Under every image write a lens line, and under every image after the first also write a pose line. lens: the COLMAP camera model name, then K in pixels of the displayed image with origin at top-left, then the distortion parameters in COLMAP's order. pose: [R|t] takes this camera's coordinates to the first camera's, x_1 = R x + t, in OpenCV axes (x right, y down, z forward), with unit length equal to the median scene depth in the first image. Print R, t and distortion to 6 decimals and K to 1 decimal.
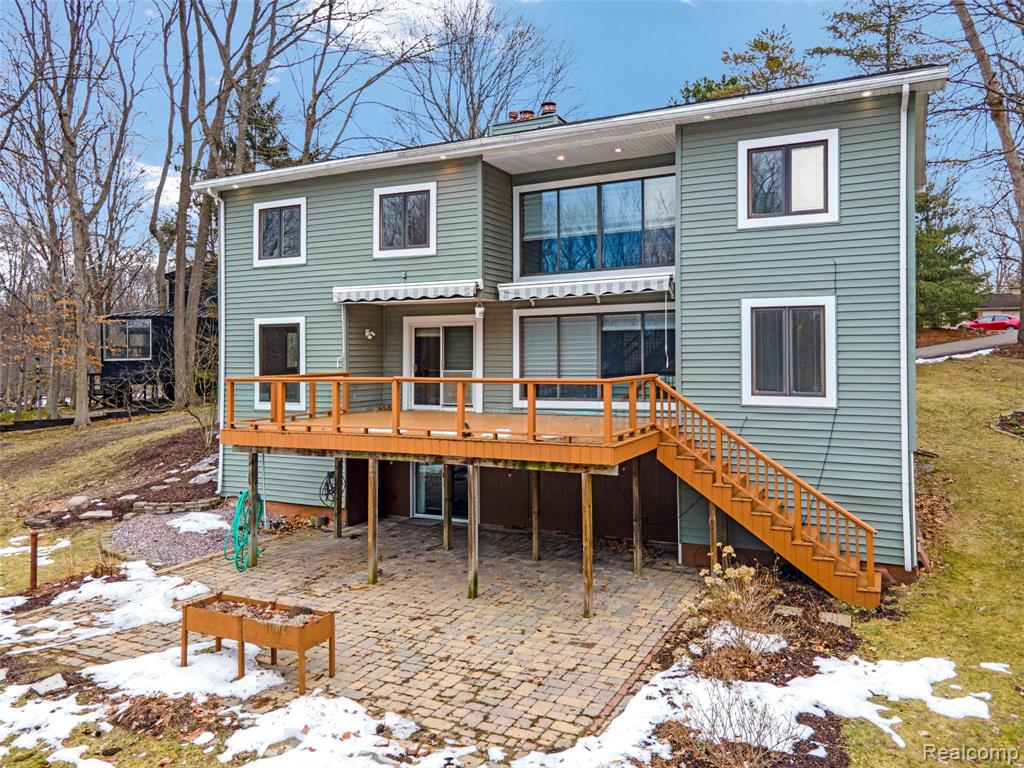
lens RADIAL K [[759.0, 0, 509.8], [0, 759.0, 403.2], [0, 0, 1]] dist [0.047176, 0.004841]
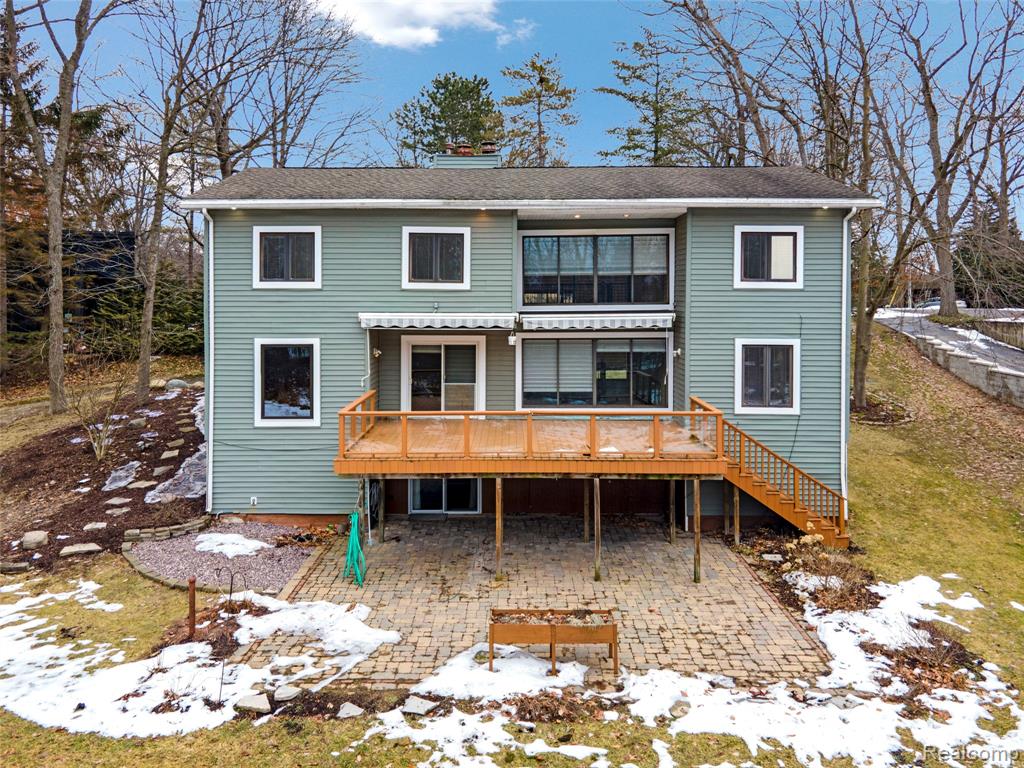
lens RADIAL K [[736.1, 0, 506.7], [0, 736.1, 385.1], [0, 0, 1]] dist [0.033416, 0.008637]
pose [[0.910657, -0.043881, 0.410827, -0.730090], [0.025945, 0.998455, 0.049136, -0.148094], [-0.412349, -0.034087, 0.910388, -0.066312]]
